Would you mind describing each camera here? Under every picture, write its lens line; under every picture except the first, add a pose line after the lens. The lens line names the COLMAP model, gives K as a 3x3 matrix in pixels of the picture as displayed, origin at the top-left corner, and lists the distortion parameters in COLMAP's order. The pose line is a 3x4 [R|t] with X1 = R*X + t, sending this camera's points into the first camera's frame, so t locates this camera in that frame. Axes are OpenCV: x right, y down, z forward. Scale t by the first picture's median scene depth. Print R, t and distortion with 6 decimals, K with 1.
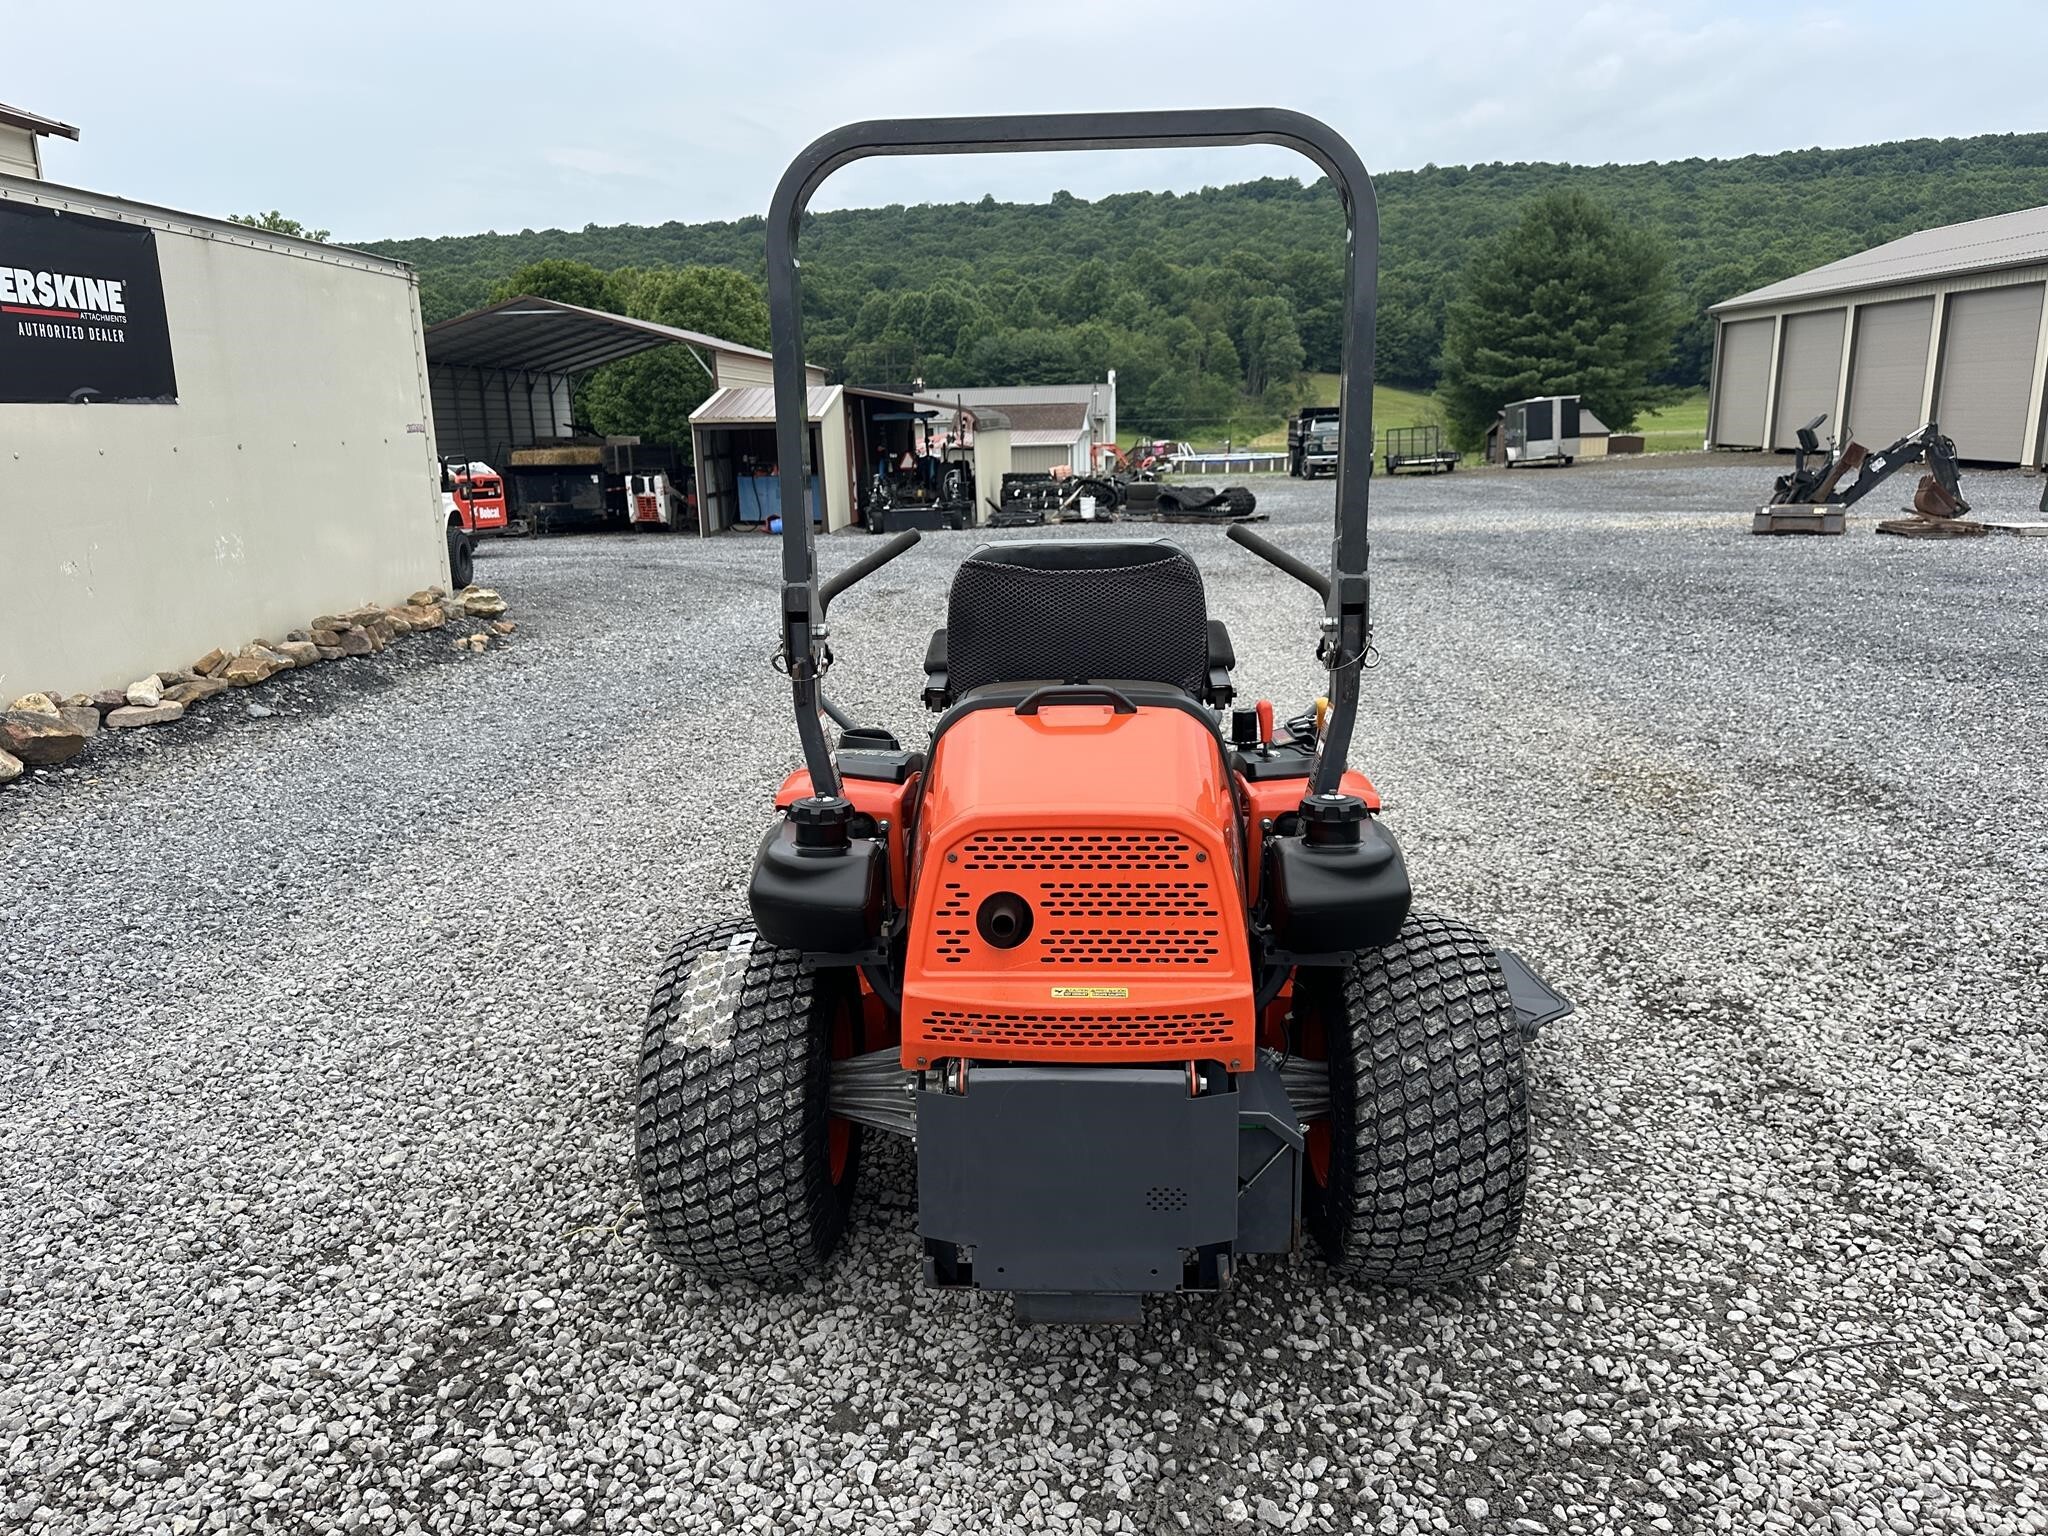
lens RADIAL K [[1429.1, 0, 1024.0], [0, 1429.1, 768.0], [0, 0, 1]] dist [0.060795, -0.067005]
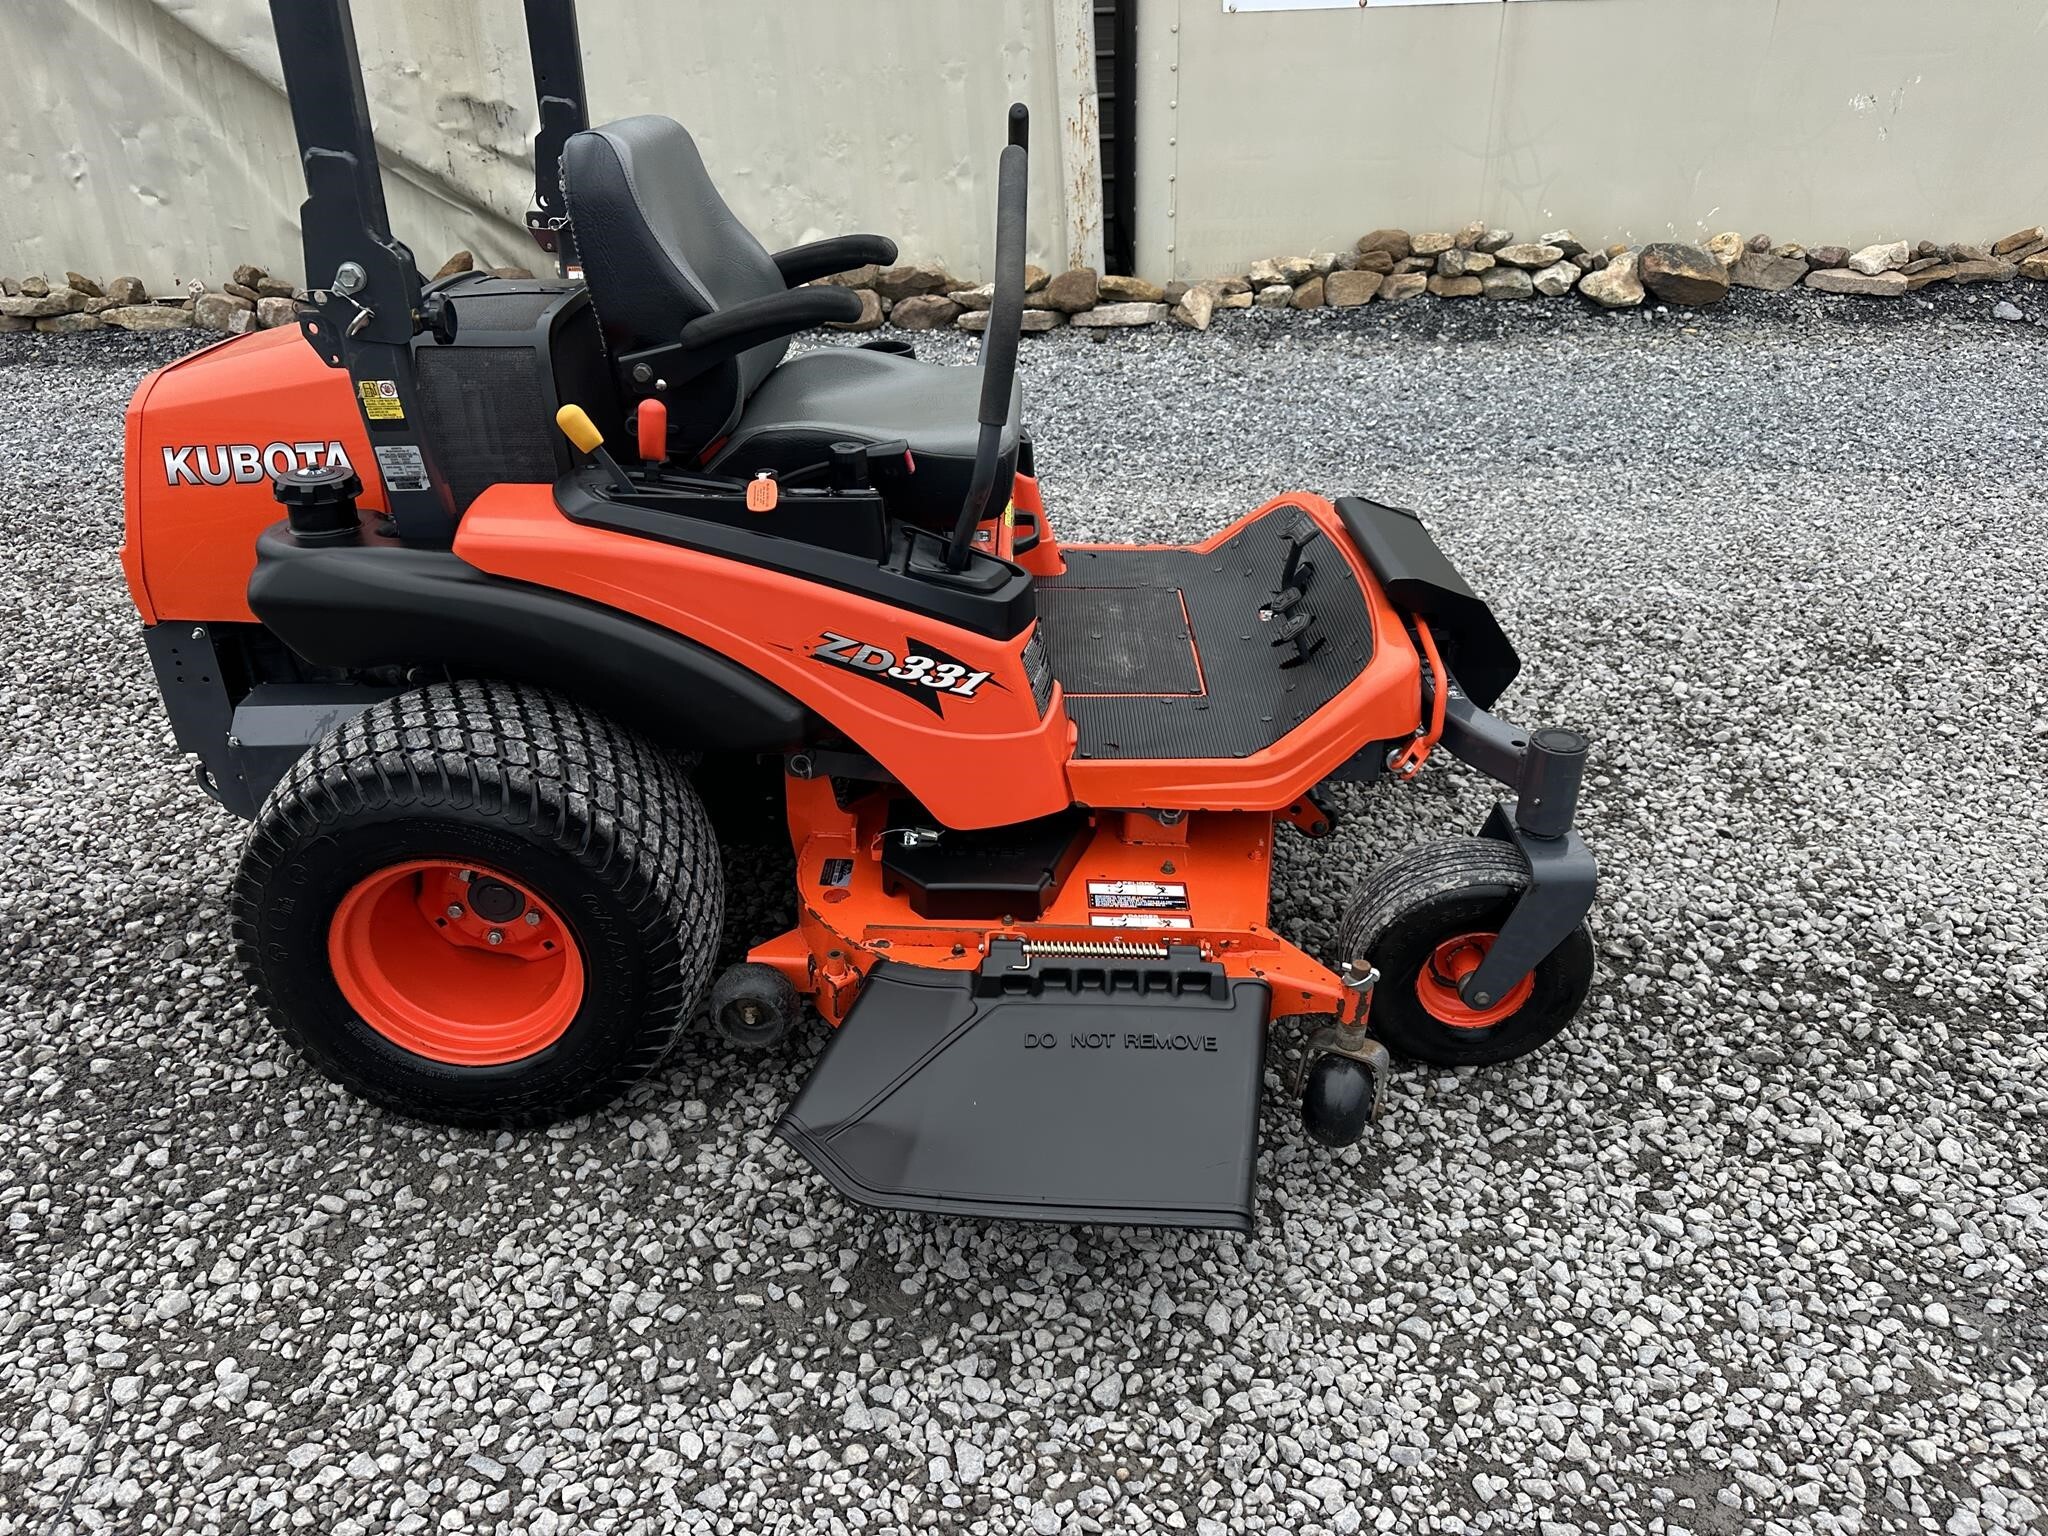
lens RADIAL K [[1441.2, 0, 1016.9], [0, 1441.2, 768.4], [0, 0, 1]] dist [0.059075, -0.076599]
pose [[0.027579, 0.486728, -0.873118, 1.014795], [-0.203288, 0.857929, 0.471839, -0.303116], [0.978730, 0.164482, 0.122607, 1.280827]]
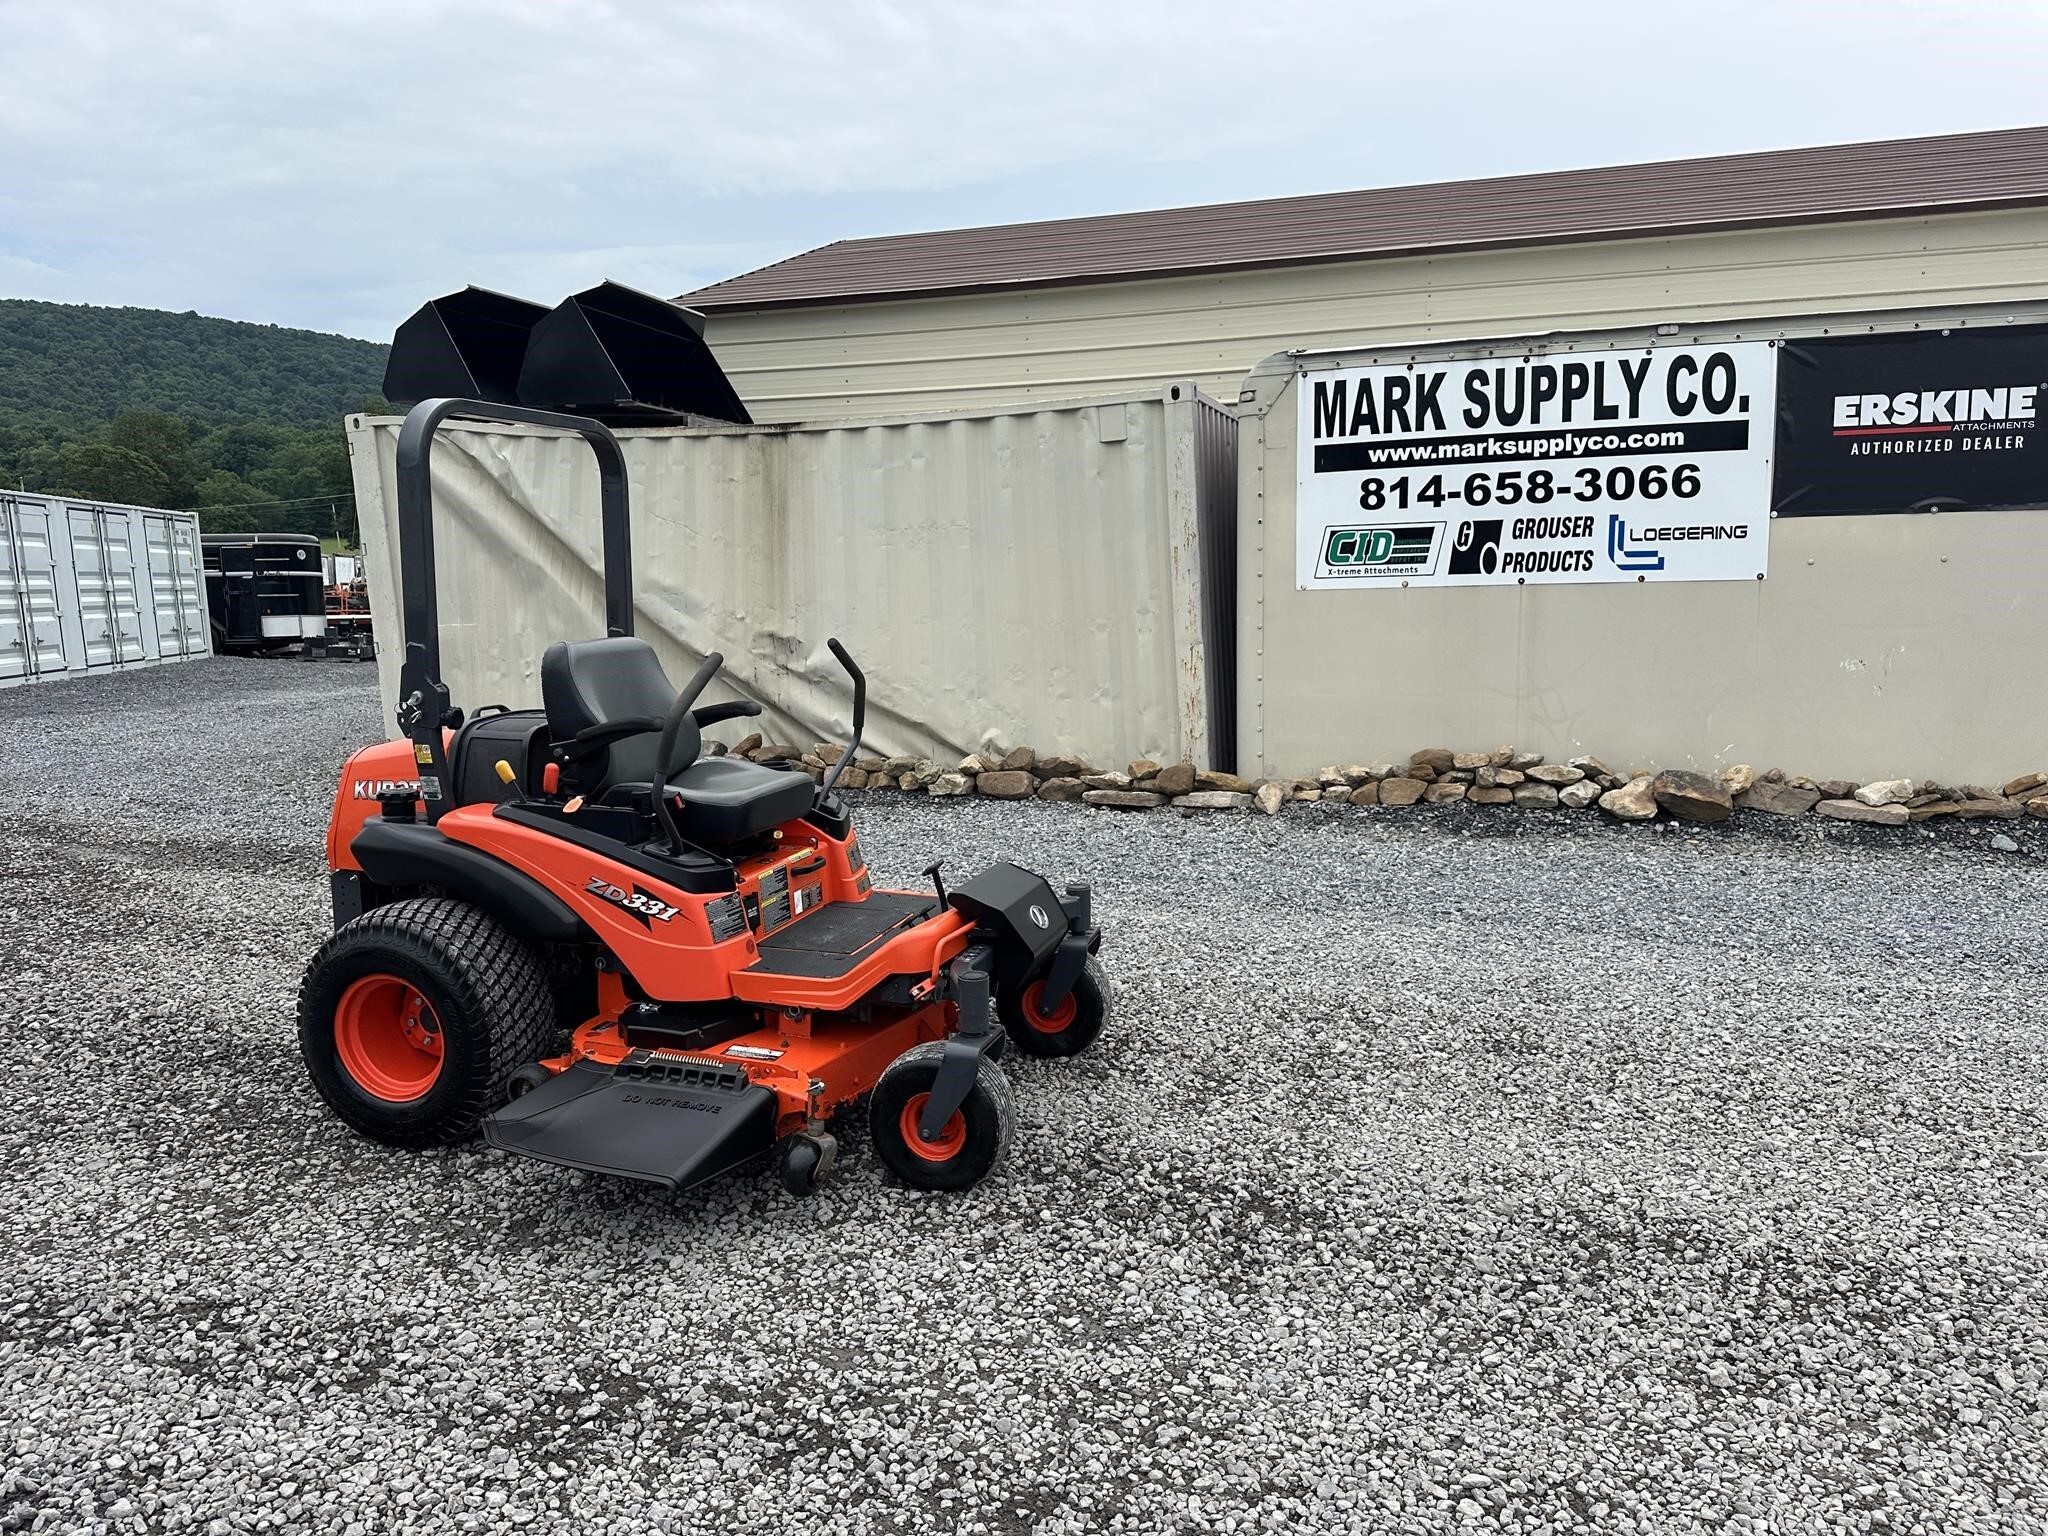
lens RADIAL K [[1438.5, 0, 1037.1], [0, 1438.5, 764.0], [0, 0, 1]] dist [0.059732, -0.089551]
pose [[-0.251585, 0.151078, -0.955971, 1.609760], [-0.202773, 0.957592, 0.204698, -0.494668], [0.946355, 0.245344, -0.210281, 2.001221]]
